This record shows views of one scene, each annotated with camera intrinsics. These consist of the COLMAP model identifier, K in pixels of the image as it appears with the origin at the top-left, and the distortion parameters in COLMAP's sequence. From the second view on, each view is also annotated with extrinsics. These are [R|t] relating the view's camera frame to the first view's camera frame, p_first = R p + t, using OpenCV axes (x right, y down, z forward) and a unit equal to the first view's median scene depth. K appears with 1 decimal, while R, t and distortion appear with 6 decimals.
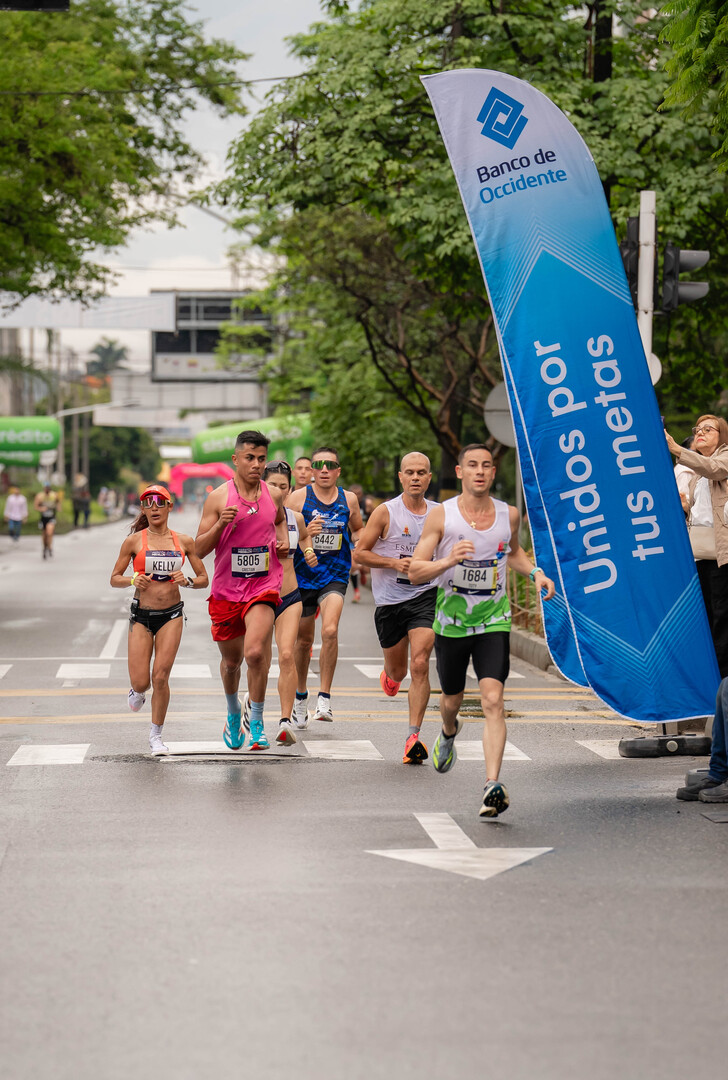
lens RADIAL K [[6648.0, 0, 363.0], [0, 6648.0, 540.5], [0, 0, 1]] dist [3.041351, -39.358119]
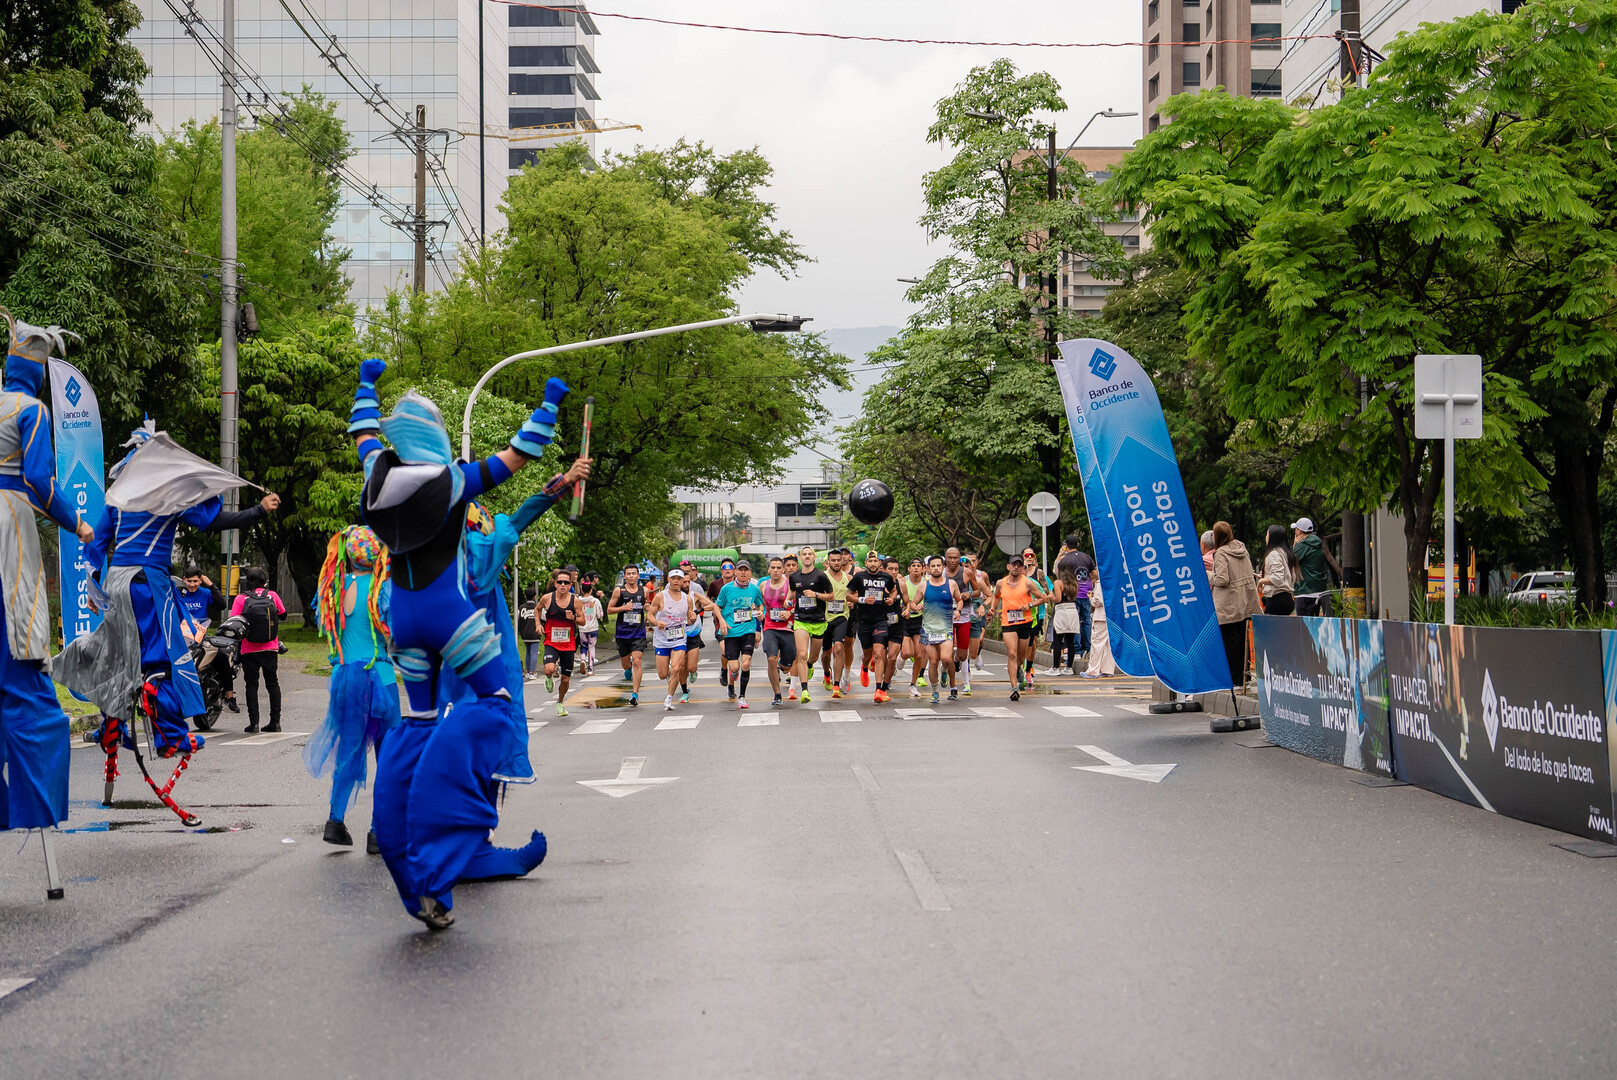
lens RADIAL K [[3316.5, 0, 799.7], [0, 3316.5, 549.4], [0, 0, 1]] dist [0.068393, -0.342474]
pose [[0.999726, -0.014328, -0.018535, -0.045776], [0.013980, 0.999726, -0.018775, 0.003404], [0.018798, 0.018510, 0.999652, 0.096573]]
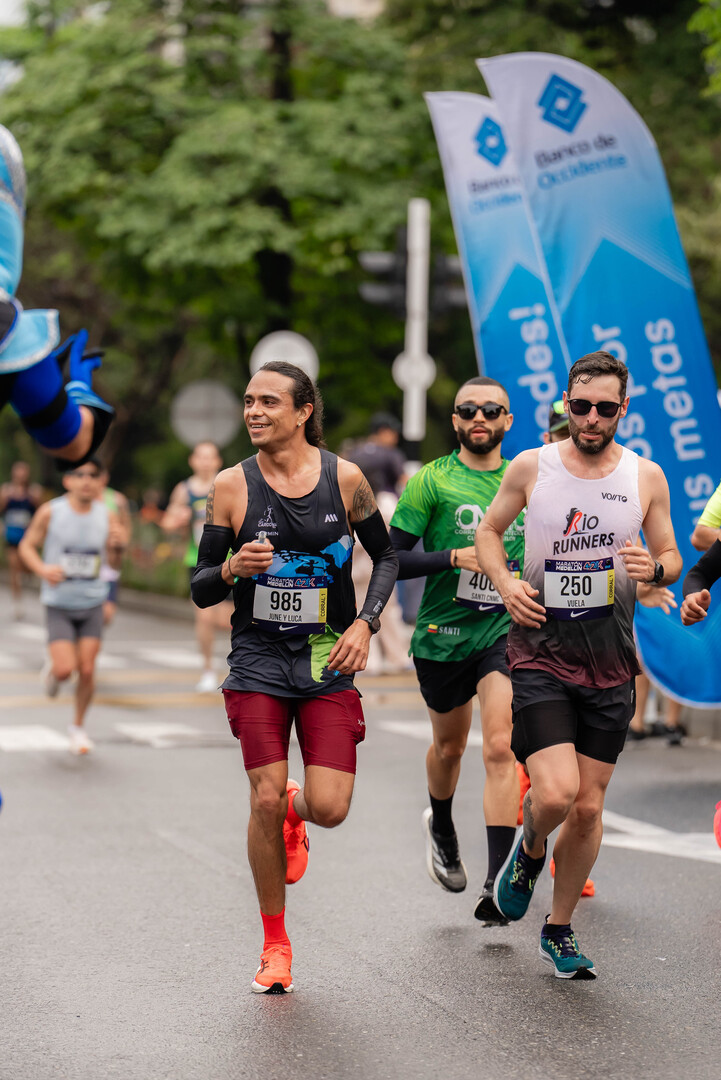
lens RADIAL K [[5974.3, 0, 360.9], [0, 5974.3, 540.6], [0, 0, 1]] dist [2.559807, -7.732483]
pose [[0.995514, 0.001365, 0.094608, -0.094768], [-0.001315, 0.999999, -0.000584, 0.003014], [-0.094609, 0.000457, 0.995514, 0.101666]]
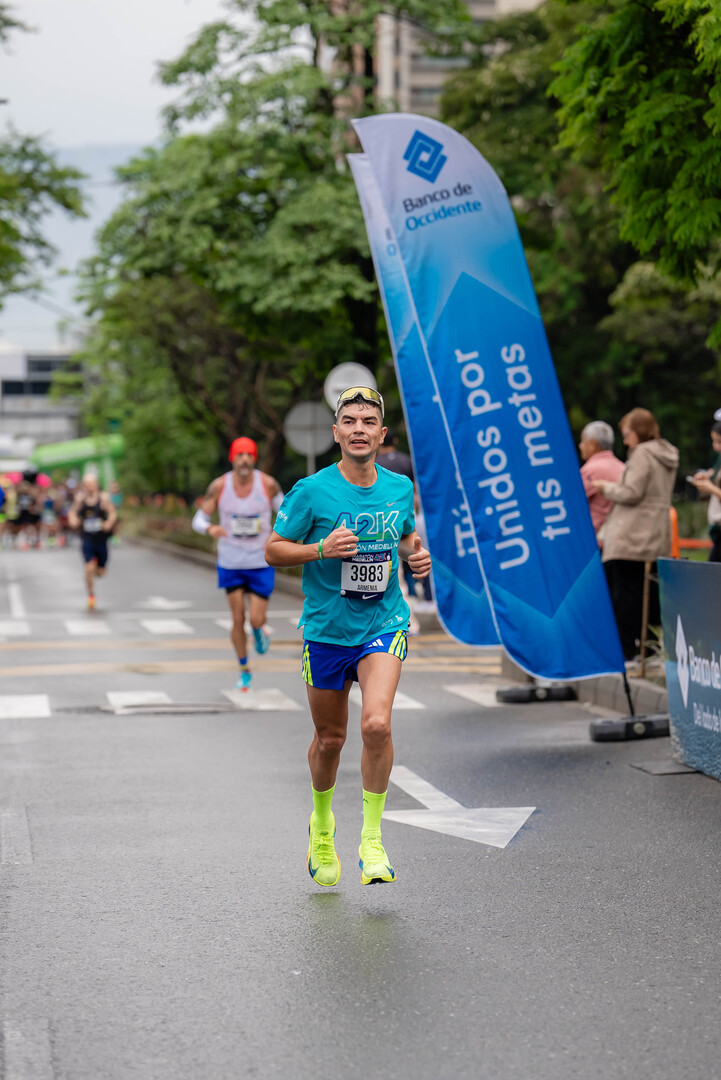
lens RADIAL K [[4394.4, 0, 352.2], [0, 4394.4, 539.4], [0, 0, 1]] dist [1.168155, 0.603307]
pose [[0.998650, -0.009271, 0.051101, -0.031155], [0.009085, 0.999951, 0.003873, -0.000307], [-0.051134, -0.003403, 0.998686, 0.242911]]
